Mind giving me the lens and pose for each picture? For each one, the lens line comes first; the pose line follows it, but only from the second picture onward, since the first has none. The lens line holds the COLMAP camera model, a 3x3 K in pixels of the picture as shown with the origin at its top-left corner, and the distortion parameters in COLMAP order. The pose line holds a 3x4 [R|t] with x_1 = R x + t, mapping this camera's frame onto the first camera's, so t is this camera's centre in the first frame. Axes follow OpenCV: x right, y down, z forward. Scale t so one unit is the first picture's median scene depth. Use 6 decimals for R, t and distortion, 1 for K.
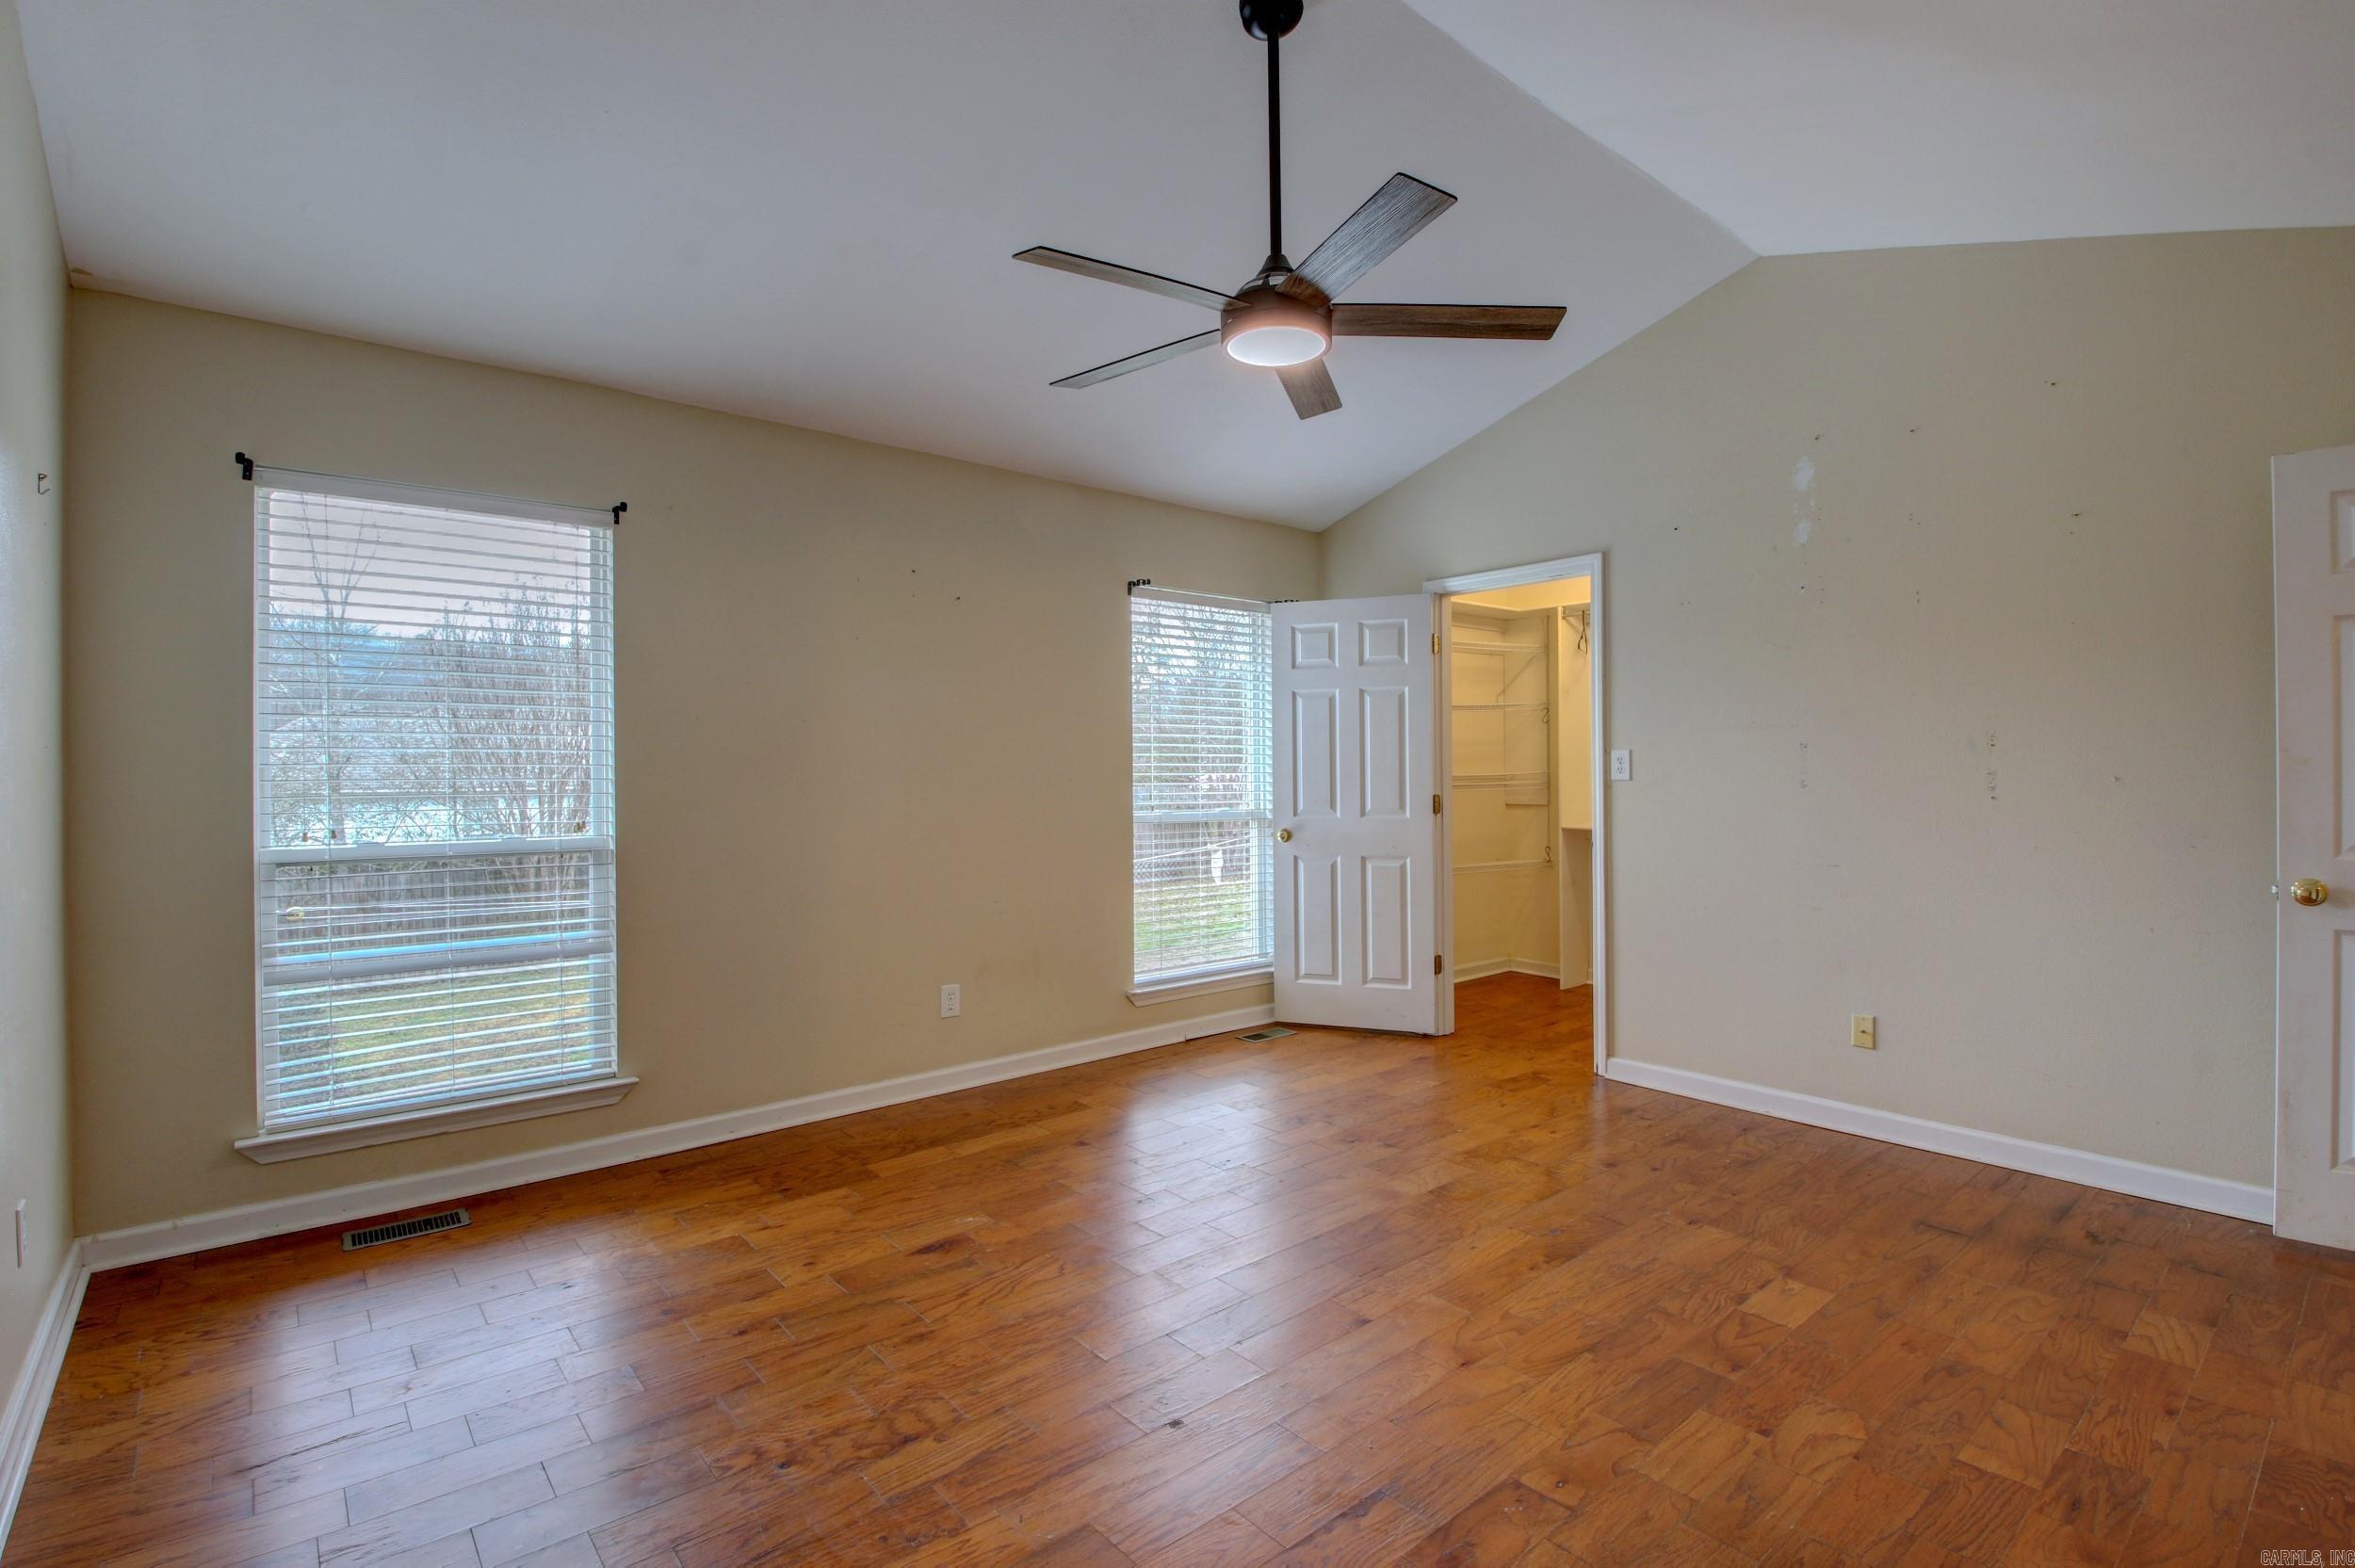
lens RADIAL K [[1099.2, 0, 1177.5], [0, 1099.2, 784.0], [0, 0, 1]] dist [0.002718, -0.018528]
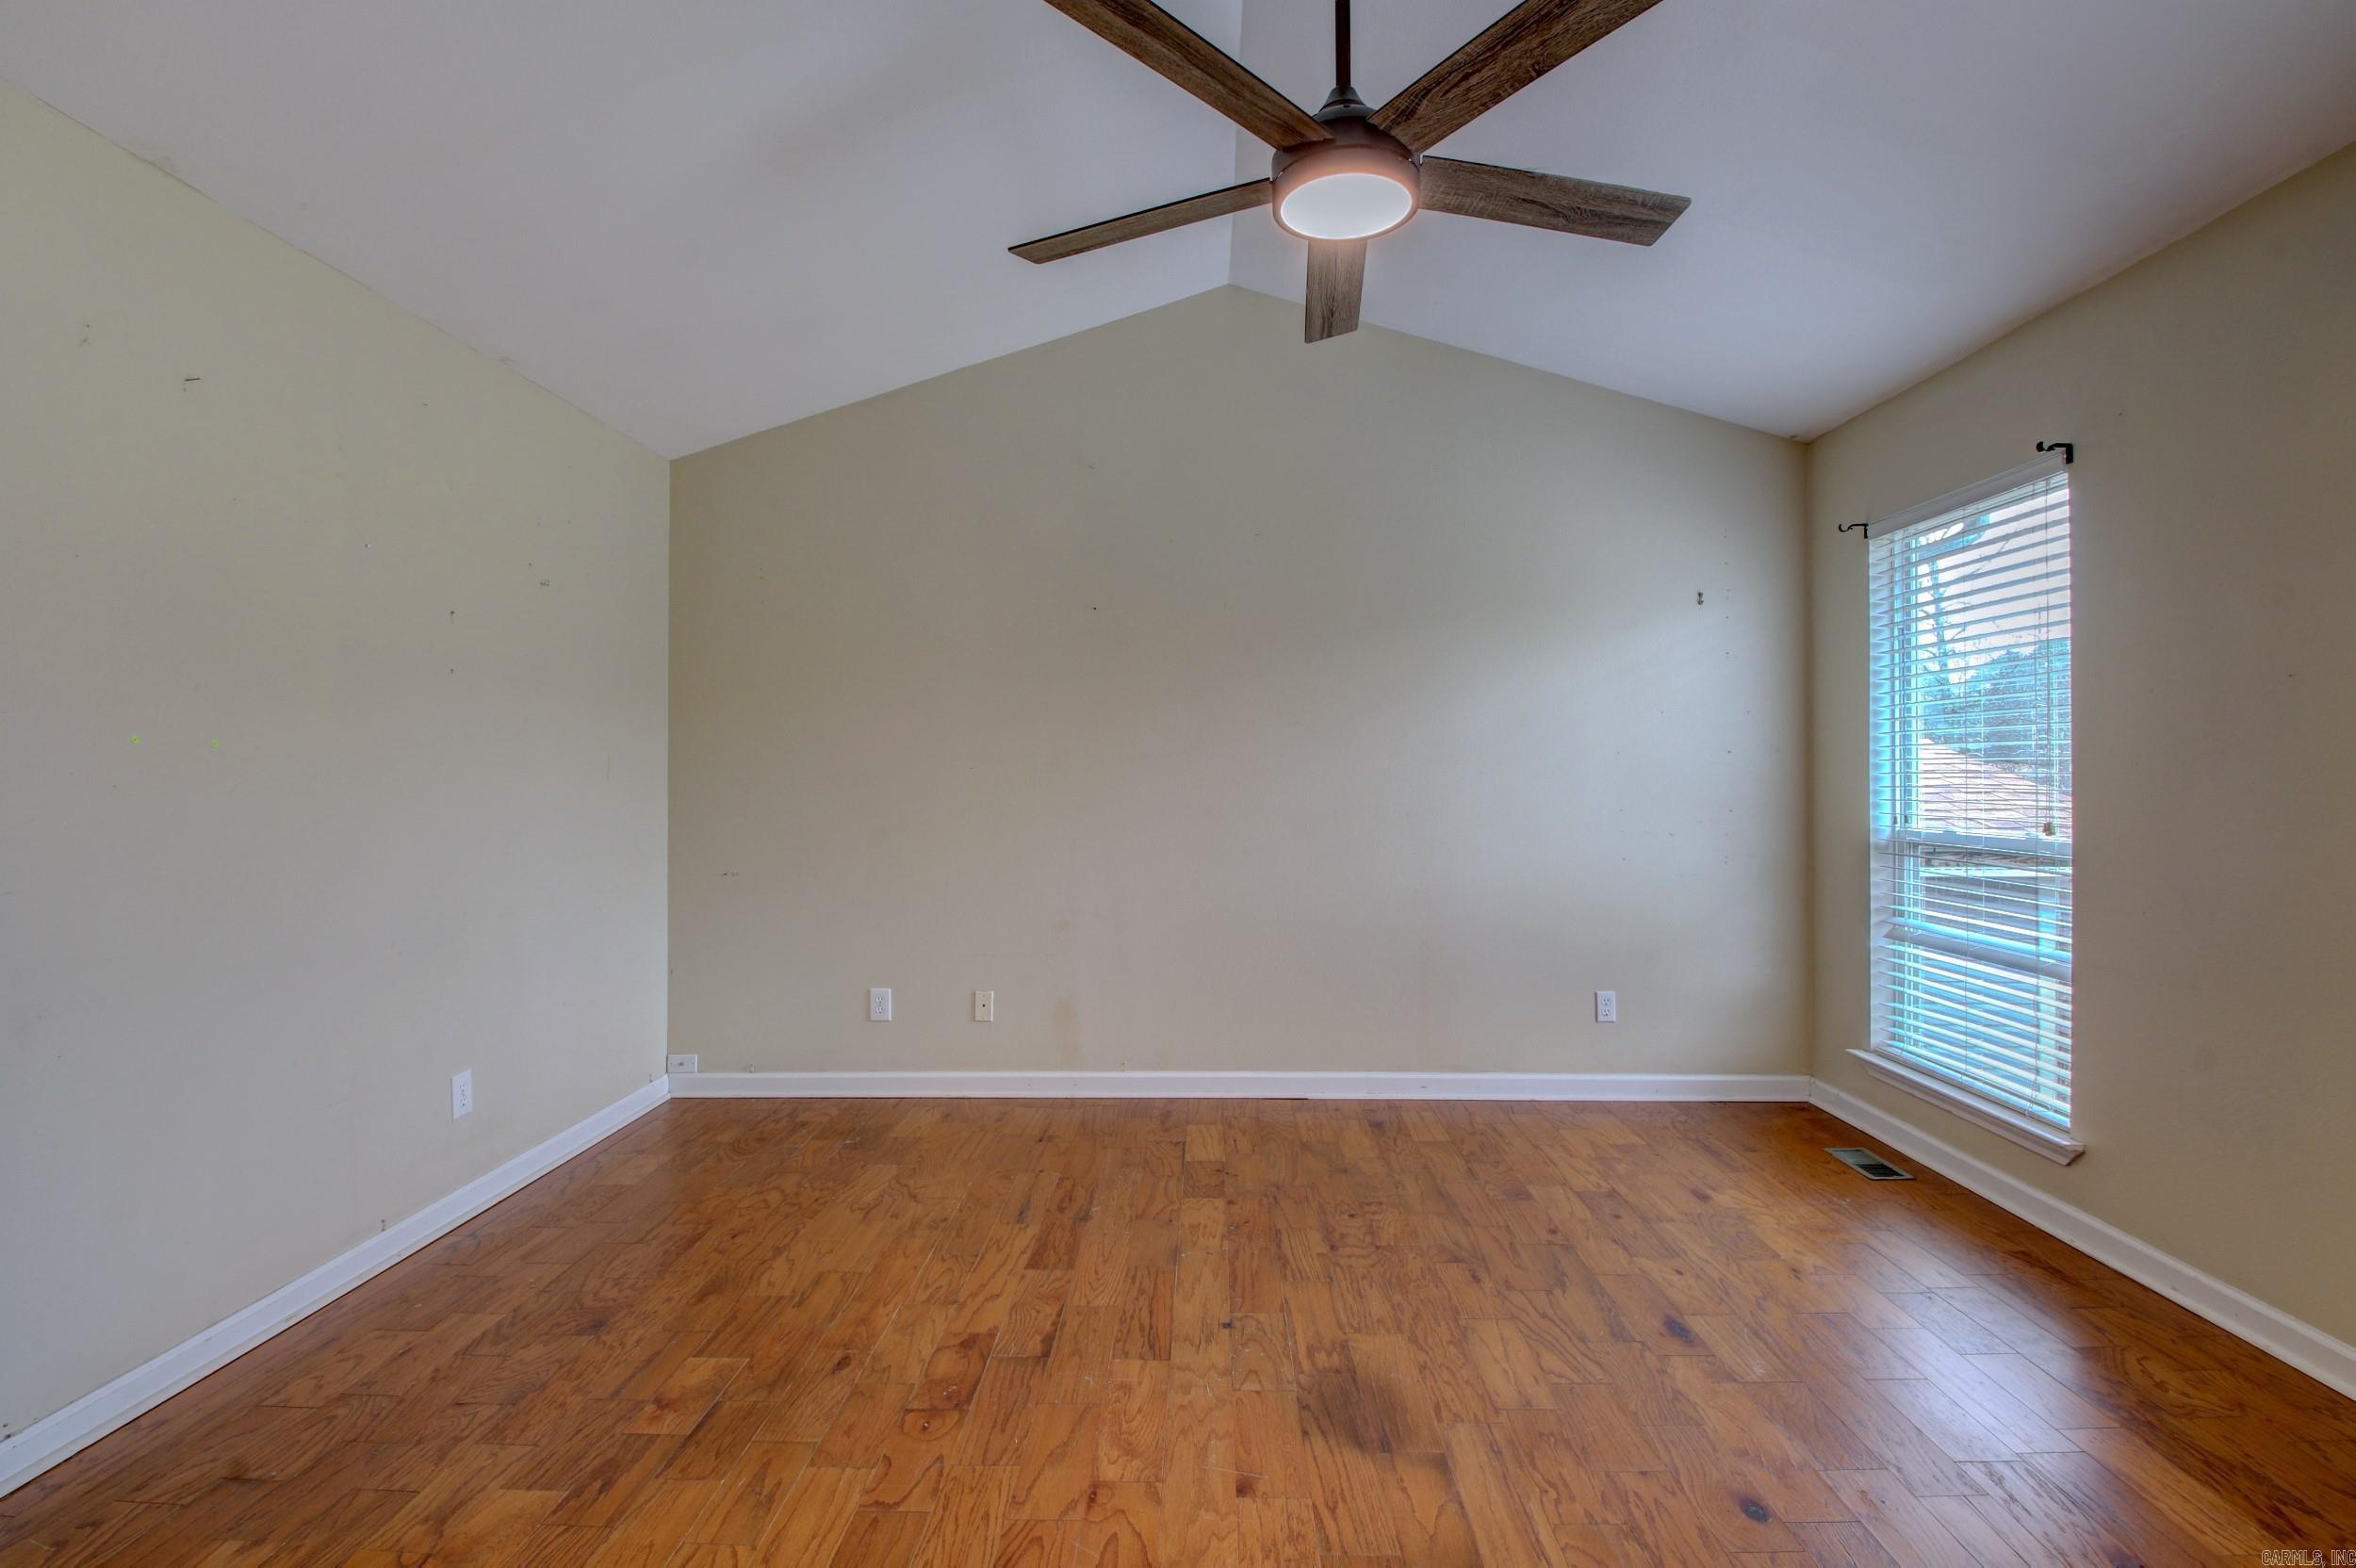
lens RADIAL K [[1087.3, 0, 1182.4], [0, 1087.3, 772.4], [0, 0, 1]] dist [0.010853, -0.020715]
pose [[-0.662235, 0.005400, -0.749277, 0.770193], [-0.000977, 0.999967, 0.008070, -0.016849], [0.749295, 0.006076, -0.662208, 1.482248]]
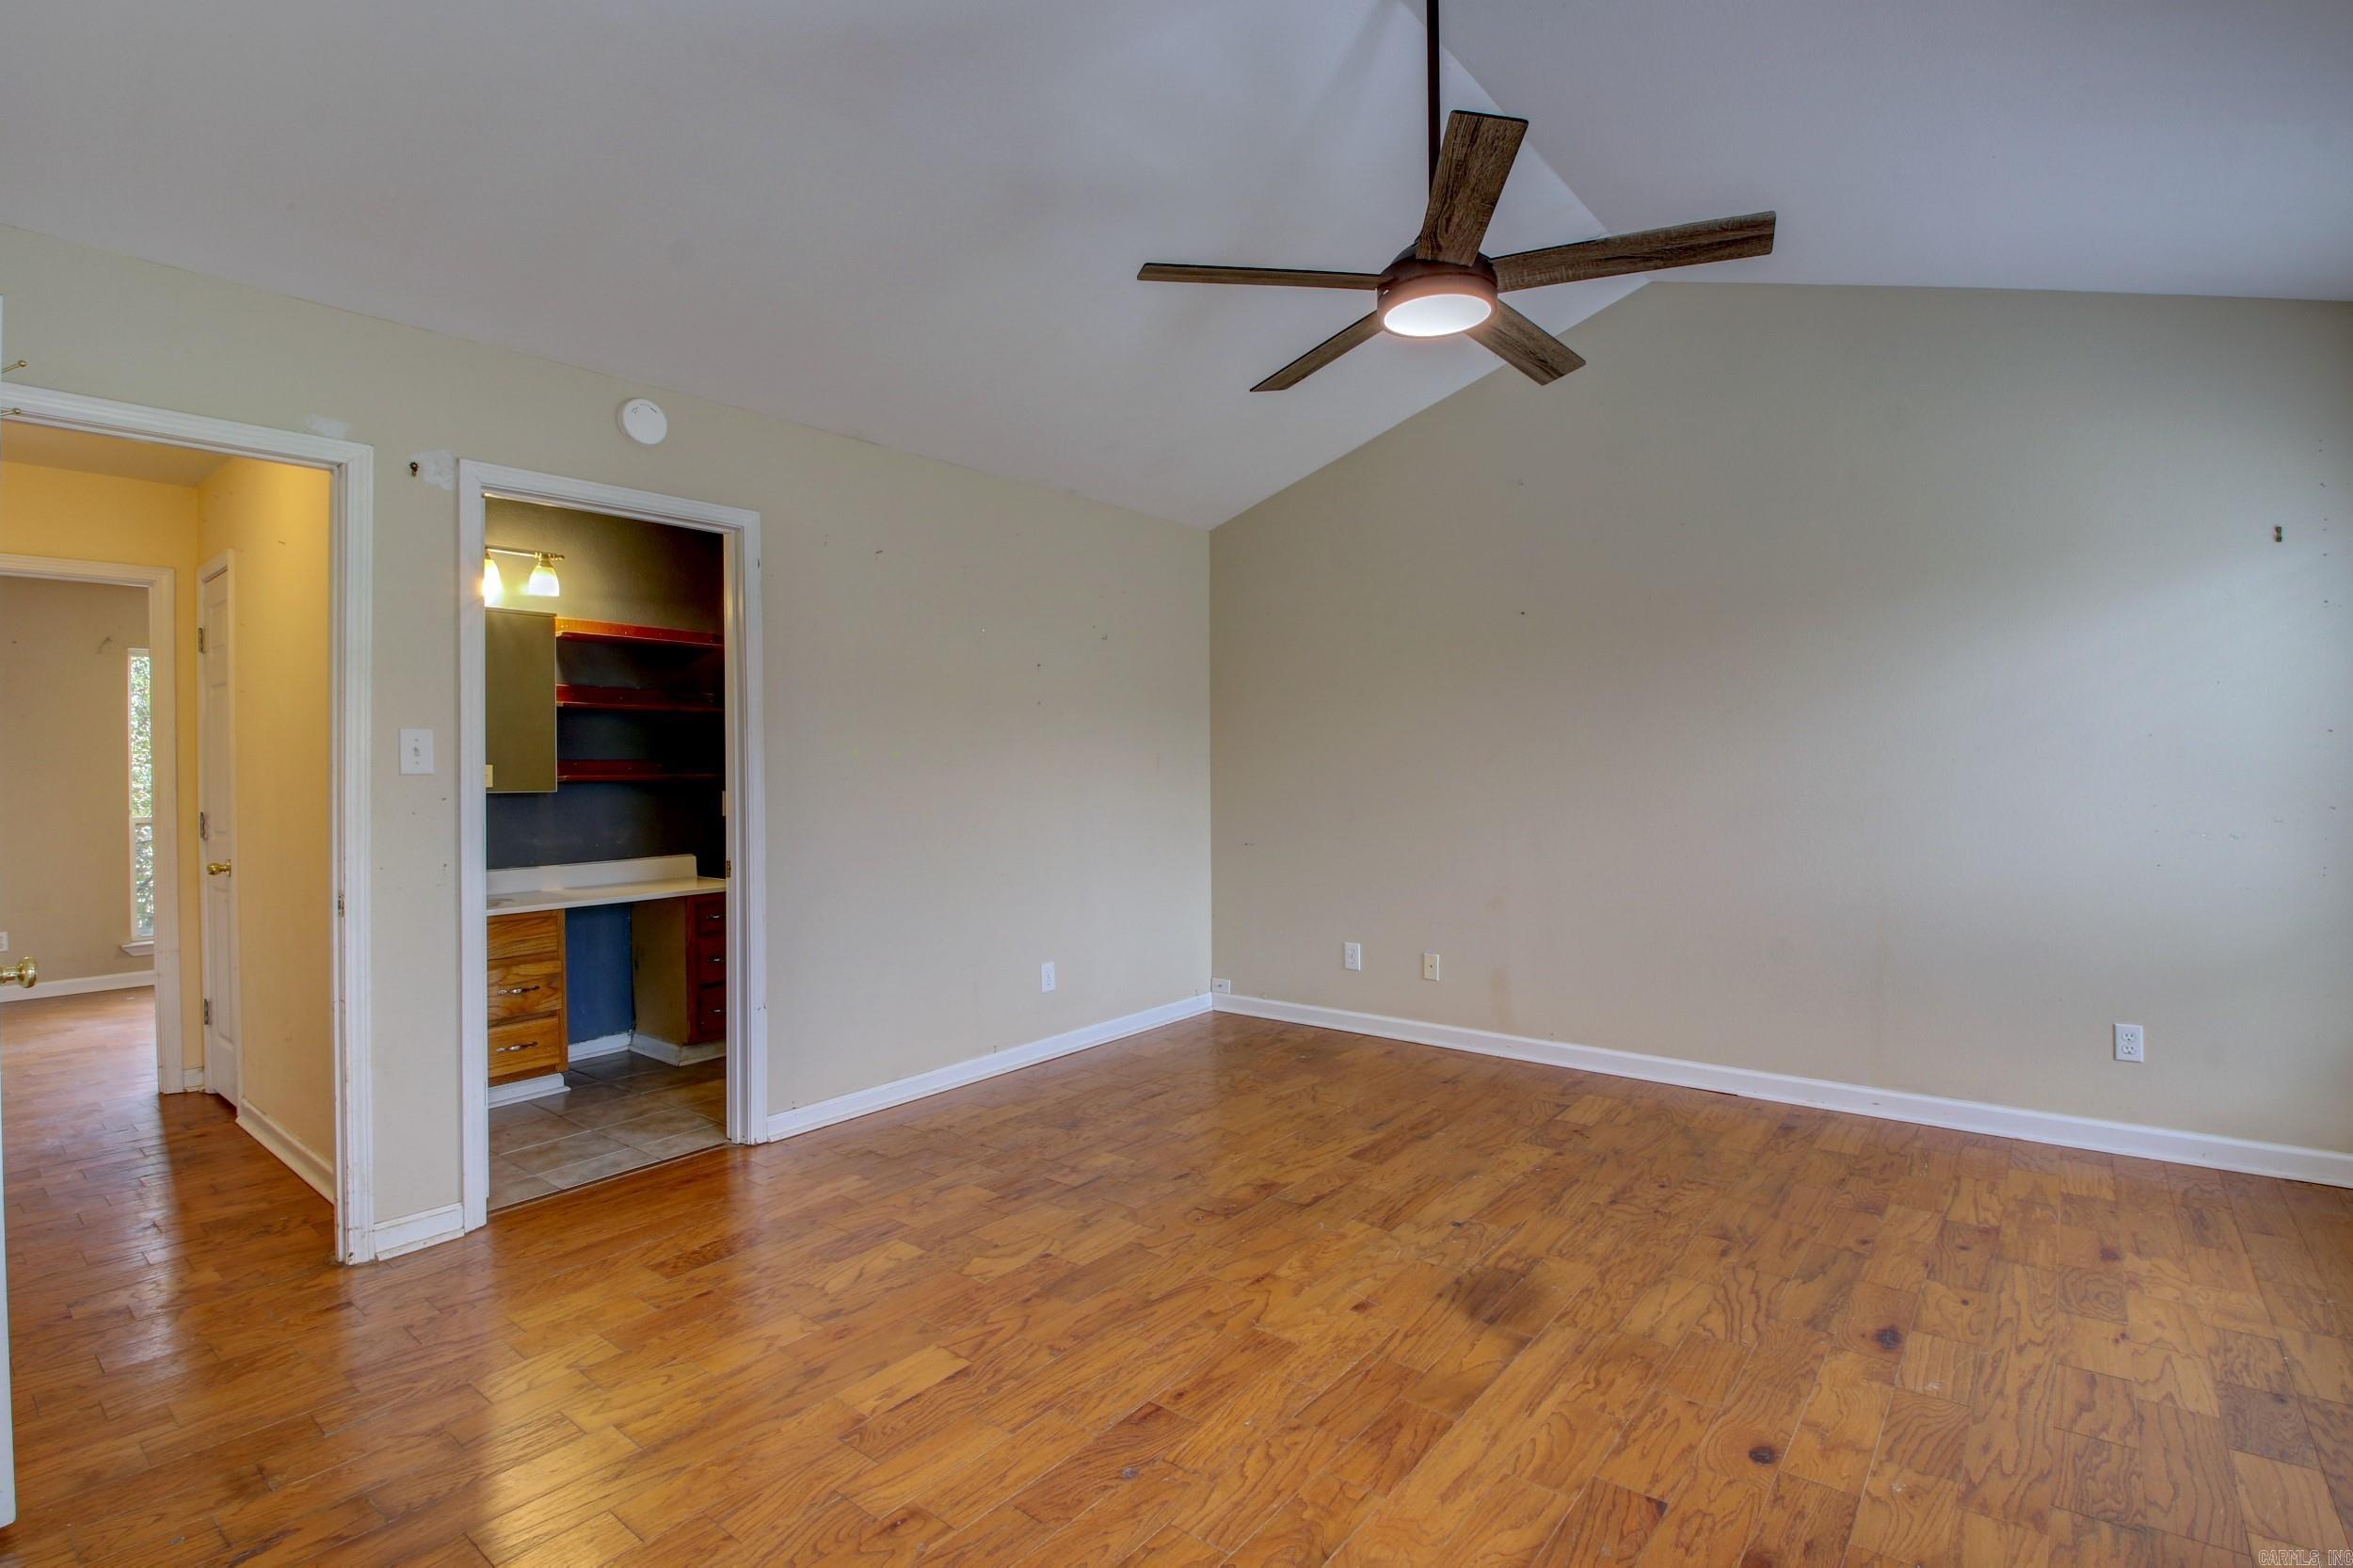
lens RADIAL K [[1097.6, 0, 1197.0], [0, 1097.6, 767.8], [0, 0, 1]] dist [0.024271, -0.038715]
pose [[-0.978449, 0.013020, -0.206080, 0.522918], [0.011393, 0.999894, 0.009082, -0.020020], [0.206176, 0.006538, -0.978493, 1.981912]]
